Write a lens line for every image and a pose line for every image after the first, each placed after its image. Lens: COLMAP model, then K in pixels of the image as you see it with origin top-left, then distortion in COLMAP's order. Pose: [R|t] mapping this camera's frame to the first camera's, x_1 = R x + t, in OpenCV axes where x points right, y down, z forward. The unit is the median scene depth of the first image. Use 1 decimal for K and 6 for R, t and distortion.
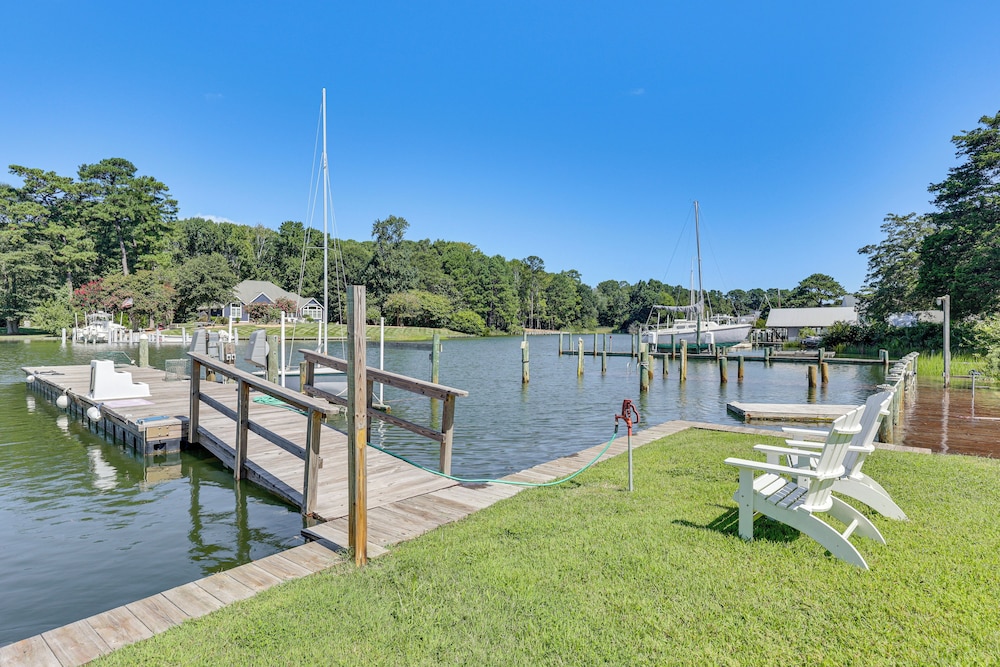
lens RADIAL K [[561.0, 0, 500.0], [0, 561.0, 333.5], [0, 0, 1]] dist [0.001940, 0.001658]
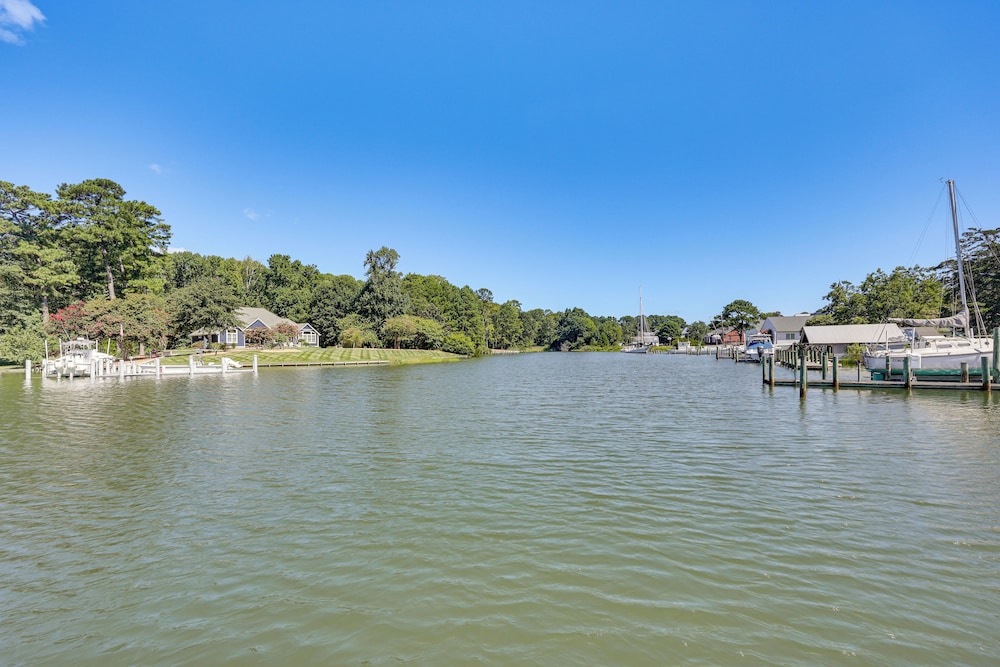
lens RADIAL K [[424.8, 0, 482.3], [0, 424.8, 341.4], [0, 0, 1]] dist [0.000662, 0.000127]
pose [[0.991232, -0.015056, 0.131271, -0.126170], [0.018255, 0.999564, -0.023203, -0.005529], [-0.130865, 0.025396, 0.991075, 0.183968]]
